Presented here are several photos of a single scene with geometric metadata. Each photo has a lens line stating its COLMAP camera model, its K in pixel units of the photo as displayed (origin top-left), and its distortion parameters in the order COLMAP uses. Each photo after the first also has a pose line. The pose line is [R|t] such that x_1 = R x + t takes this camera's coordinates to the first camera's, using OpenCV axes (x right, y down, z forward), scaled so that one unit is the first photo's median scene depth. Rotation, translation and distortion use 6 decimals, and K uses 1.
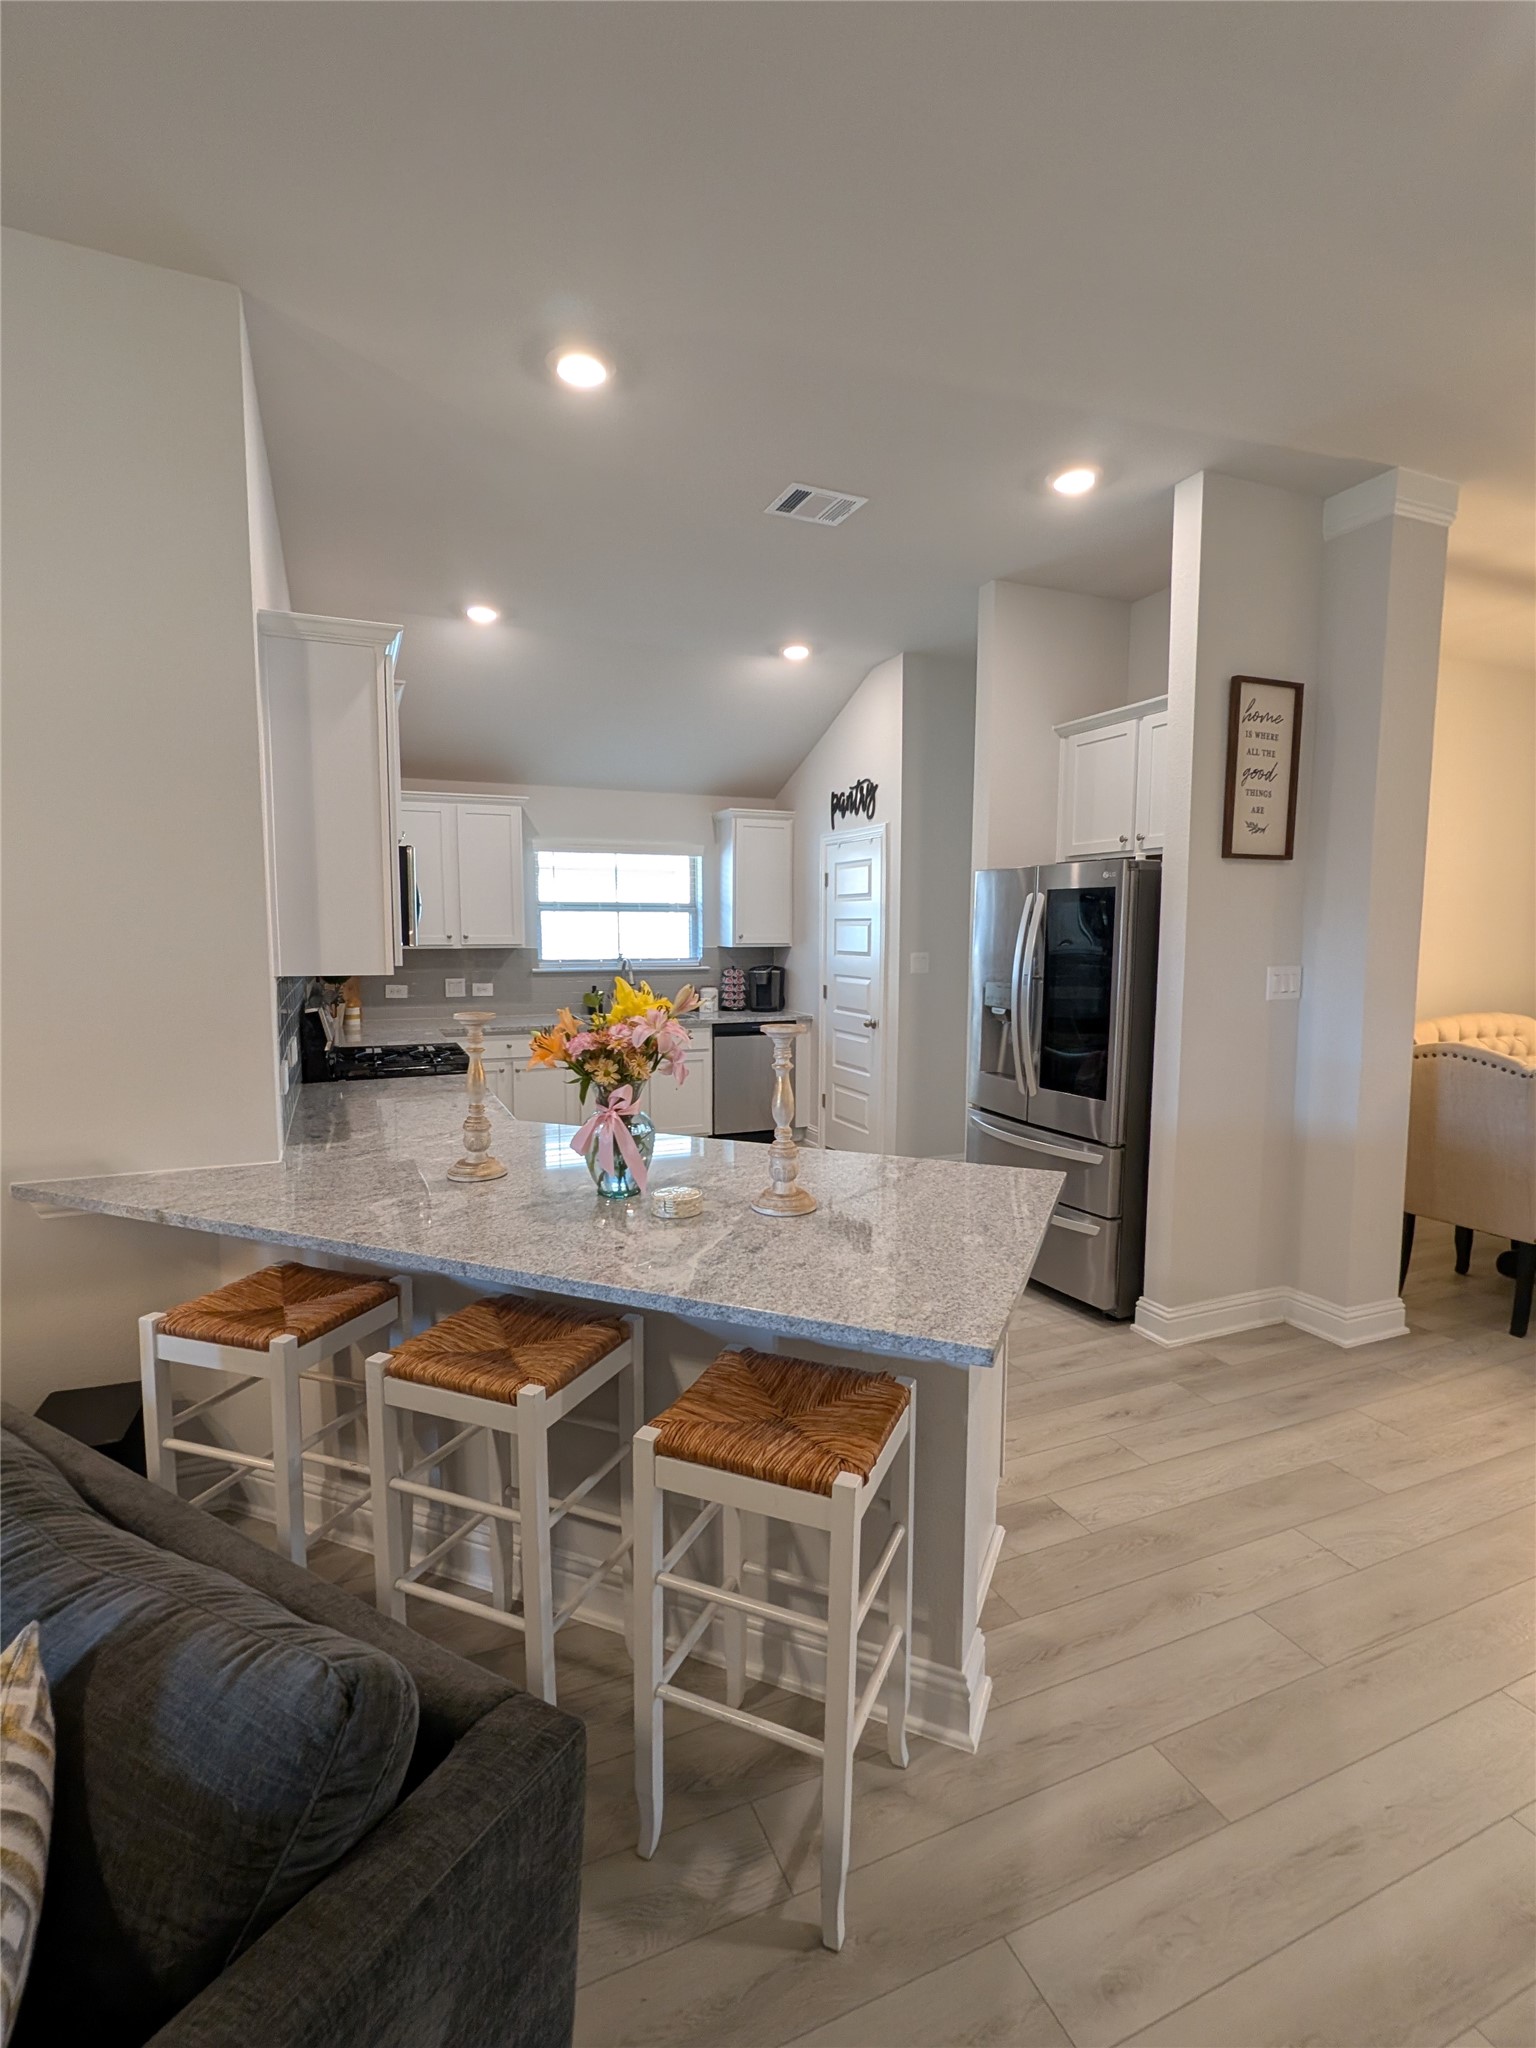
lens RADIAL K [[963.3, 0, 763.0], [0, 963.3, 1026.6], [0, 0, 1]] dist [0.005177, -0.004137]
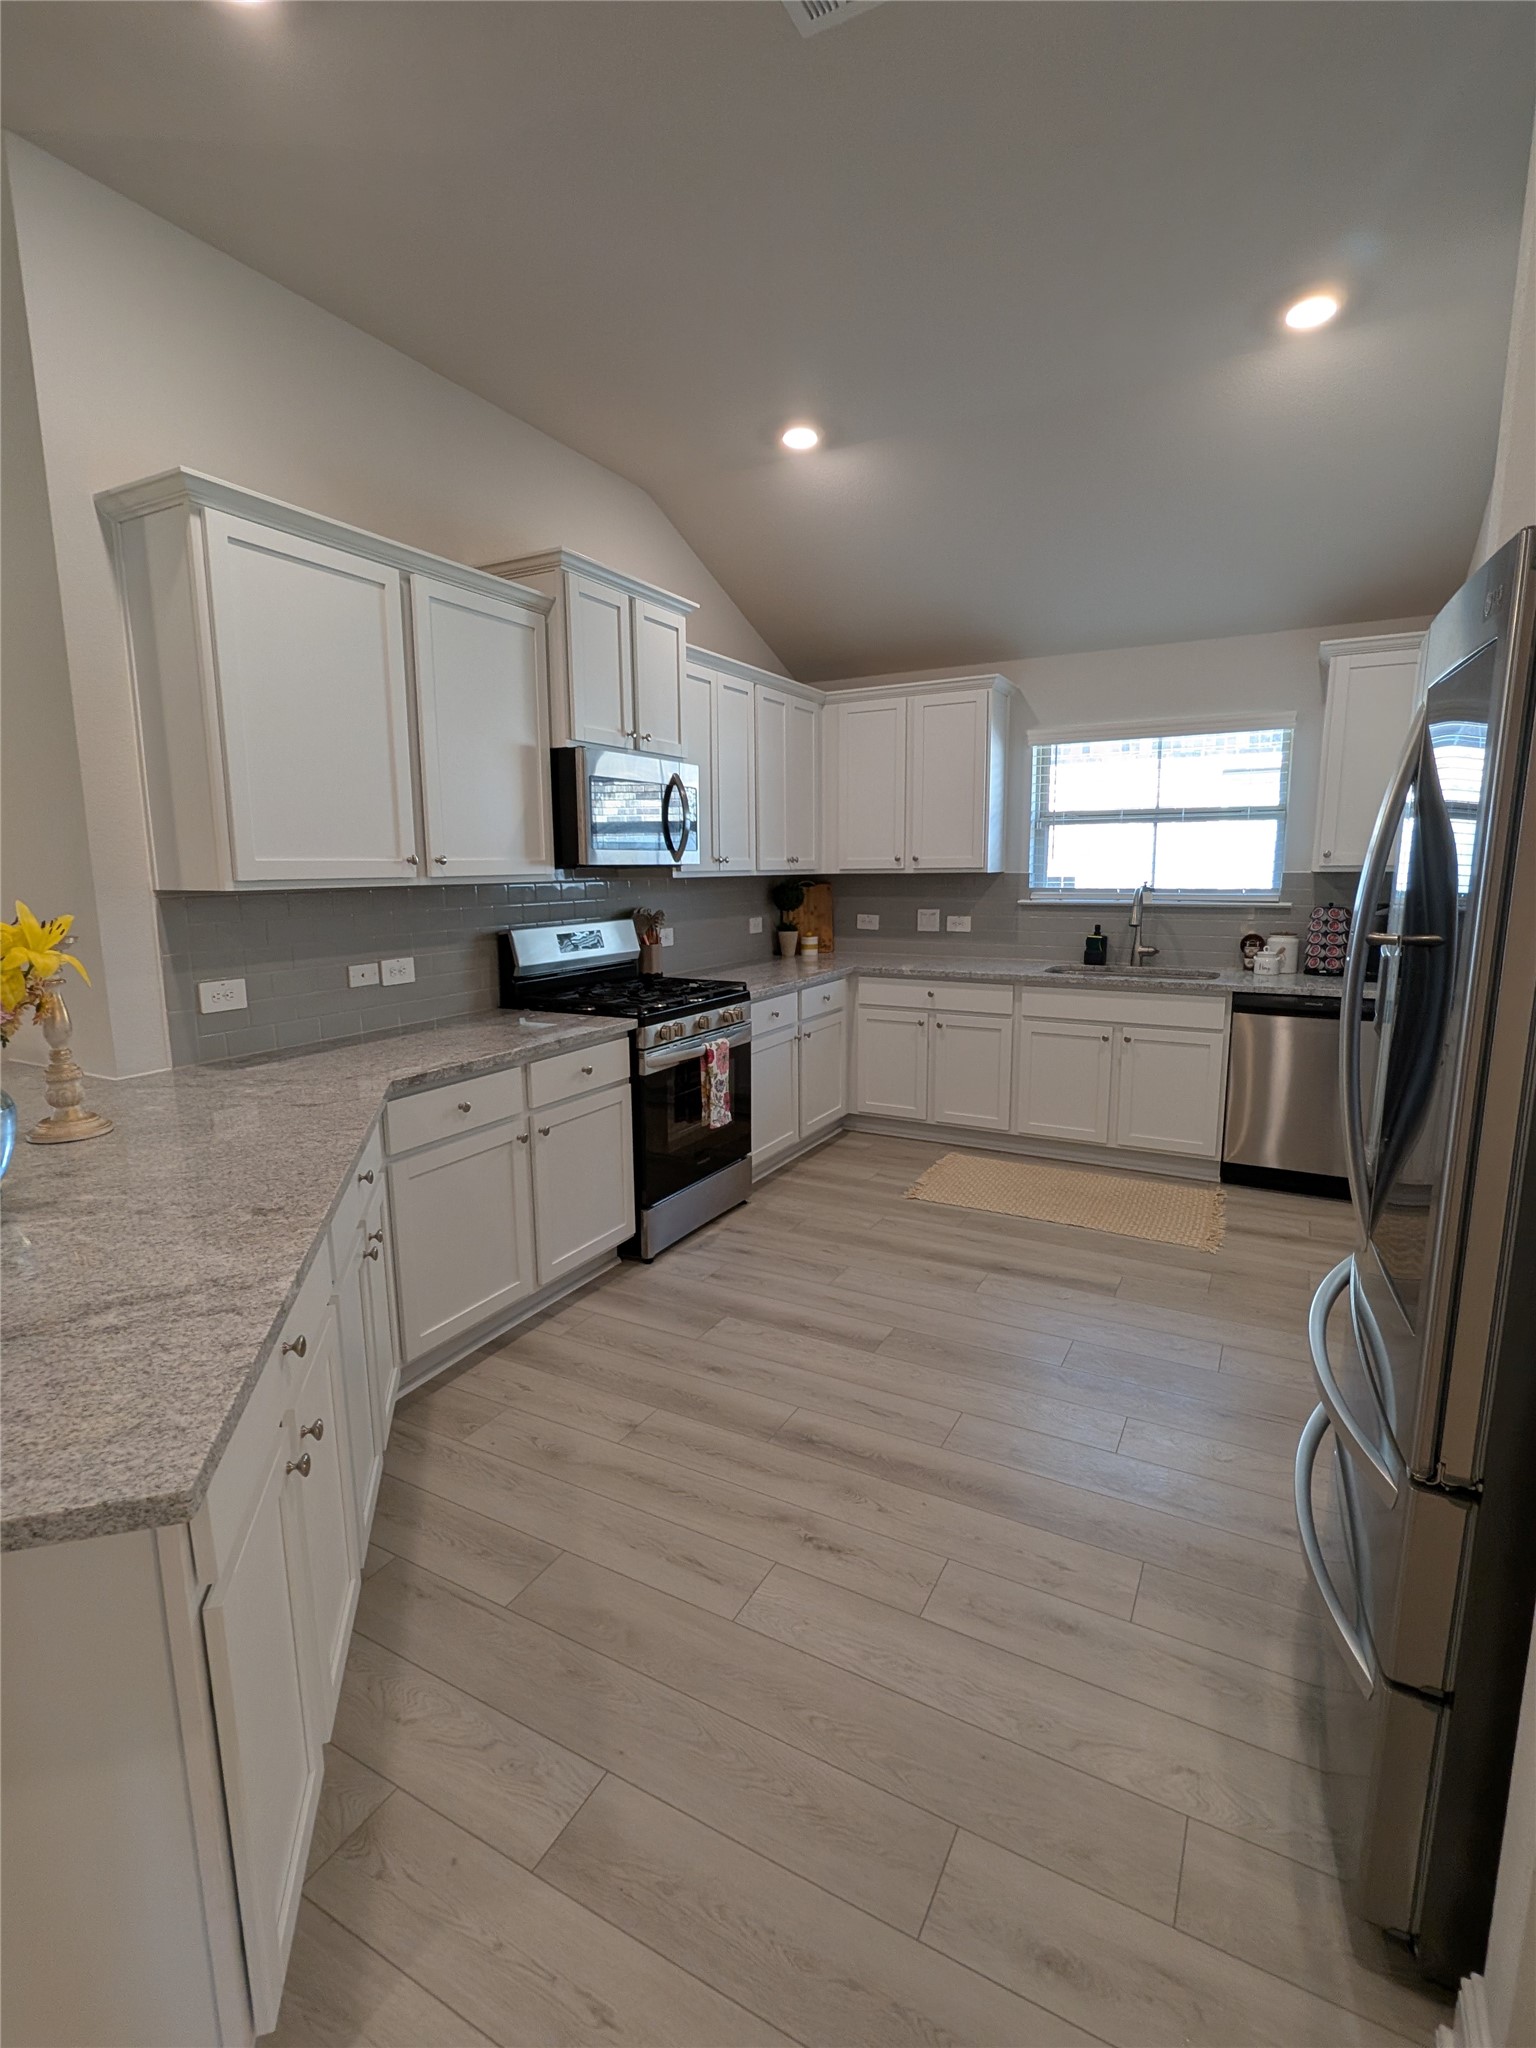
lens RADIAL K [[963.3, 0, 763.2], [0, 963.3, 1023.8], [0, 0, 1]] dist [0.005177, -0.004137]
pose [[0.614000, 0.122337, -0.779768, 0.268922], [-0.070998, 0.992471, 0.099803, -0.024647], [0.786107, -0.005917, 0.618063, 0.369699]]
